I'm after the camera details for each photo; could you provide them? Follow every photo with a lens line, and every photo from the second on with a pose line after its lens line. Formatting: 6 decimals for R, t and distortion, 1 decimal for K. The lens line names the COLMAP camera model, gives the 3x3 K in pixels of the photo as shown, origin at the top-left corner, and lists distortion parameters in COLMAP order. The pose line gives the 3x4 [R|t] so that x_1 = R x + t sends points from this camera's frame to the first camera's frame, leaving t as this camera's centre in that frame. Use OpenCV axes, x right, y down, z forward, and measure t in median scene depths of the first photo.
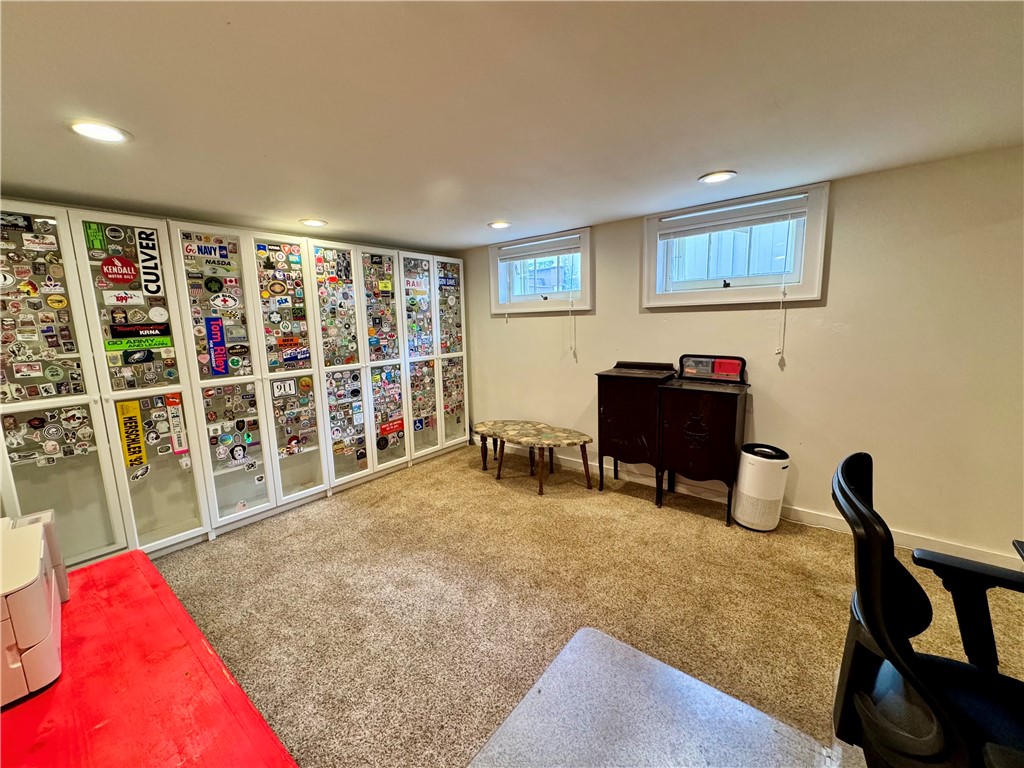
lens RADIAL K [[408.4, 0, 510.9], [0, 408.4, 381.1], [0, 0, 1]] dist [-0.002150, 0.000640]
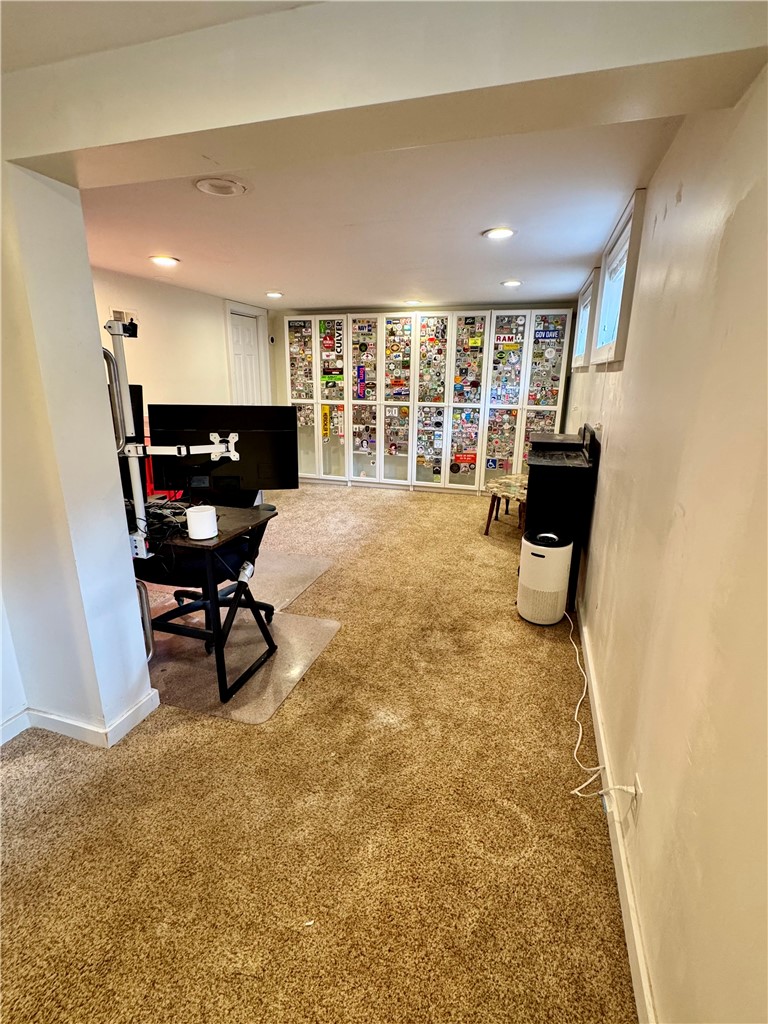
lens RADIAL K [[481.9, 0, 385.8], [0, 481.9, 509.7], [0, 0, 1]] dist [-0.003699, -0.000189]
pose [[0.373413, 0.285709, -0.882572, 1.186803], [-0.160627, 0.956933, 0.241821, -0.067537], [0.913653, 0.051466, 0.403224, 0.226254]]
